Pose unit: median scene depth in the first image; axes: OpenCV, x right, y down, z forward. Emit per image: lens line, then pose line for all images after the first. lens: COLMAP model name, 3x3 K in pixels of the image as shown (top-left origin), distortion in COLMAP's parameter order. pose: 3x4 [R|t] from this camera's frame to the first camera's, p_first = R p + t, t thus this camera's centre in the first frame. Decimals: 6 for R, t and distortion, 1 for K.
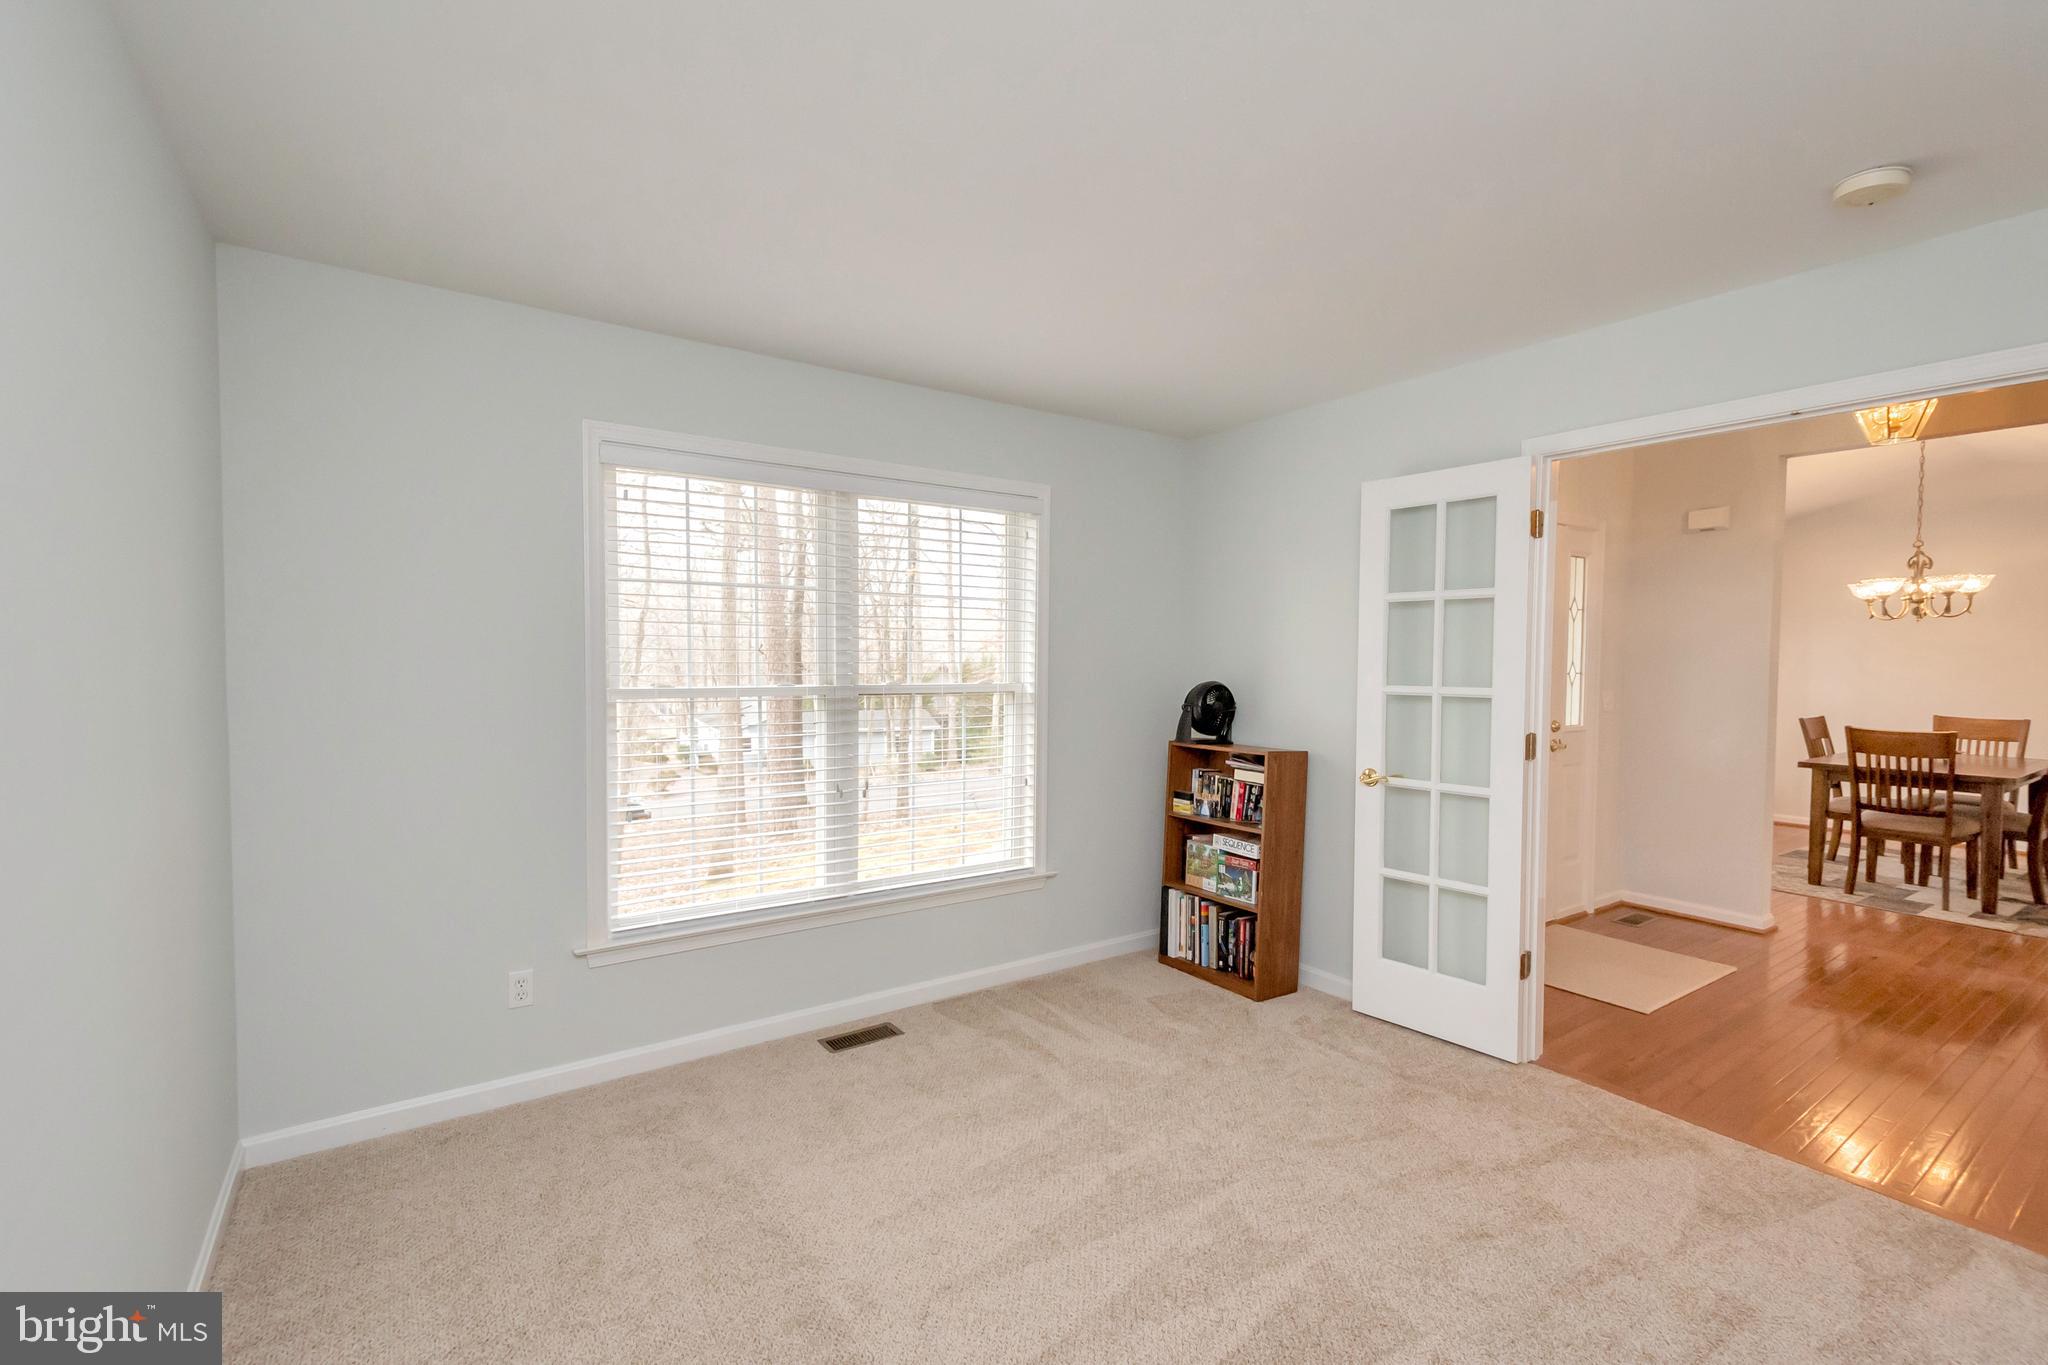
lens RADIAL K [[912.4, 0, 1029.4], [0, 912.4, 667.7], [0, 0, 1]] dist [0.002505, -0.000220]
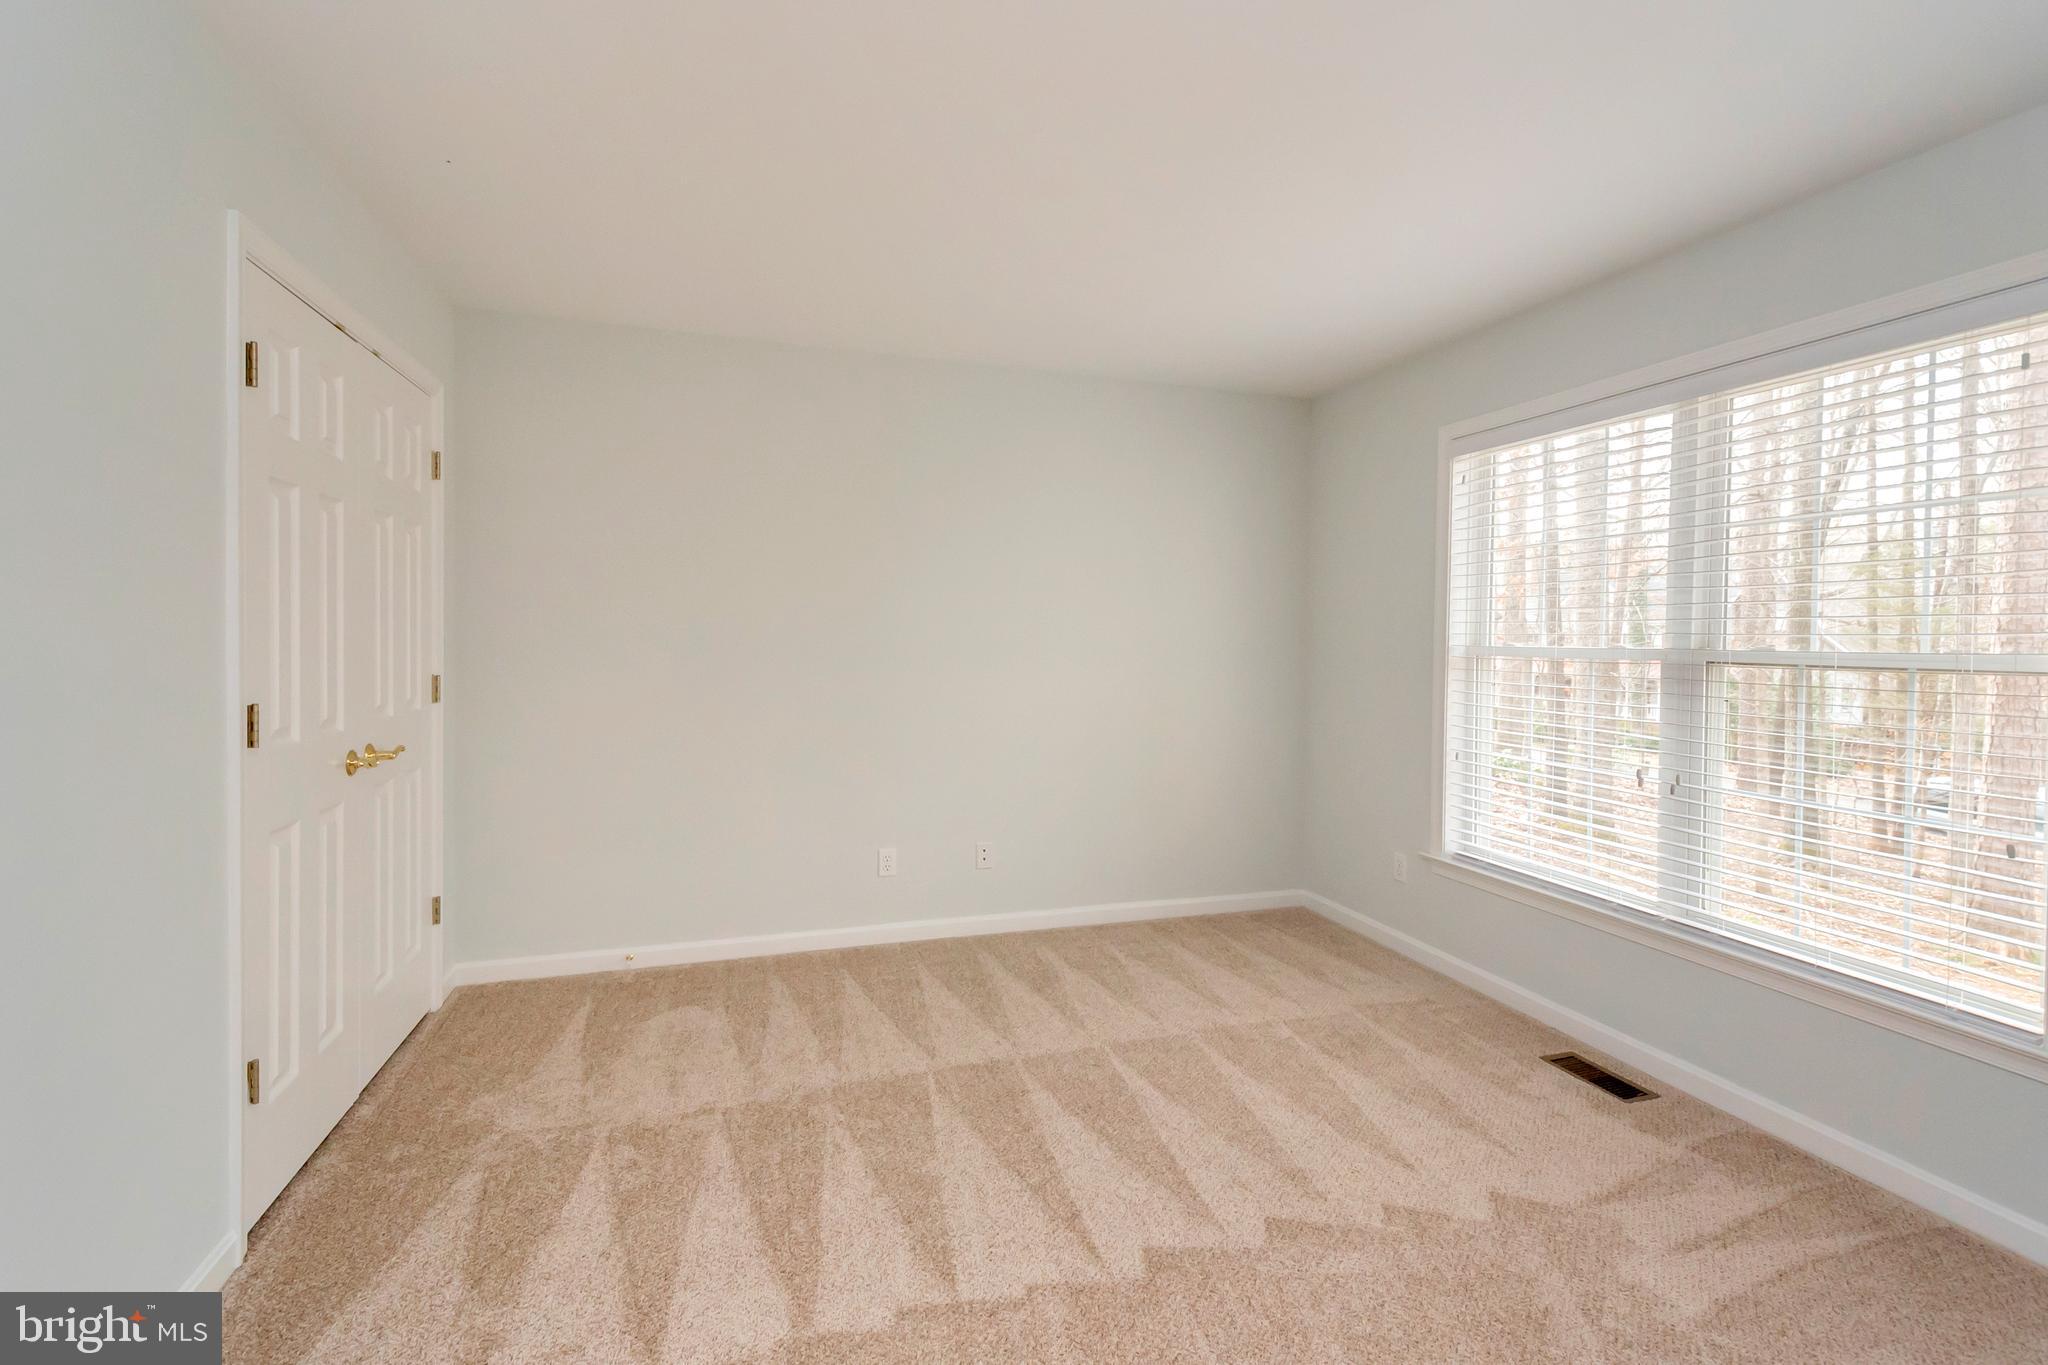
lens RADIAL K [[912.4, 0, 1029.4], [0, 912.4, 667.7], [0, 0, 1]] dist [0.002505, -0.000220]
pose [[-0.297433, 0.024363, -0.954432, 0.678483], [-0.020211, 0.999290, 0.031807, 0.019881], [0.954529, 0.028750, -0.296730, 0.678526]]
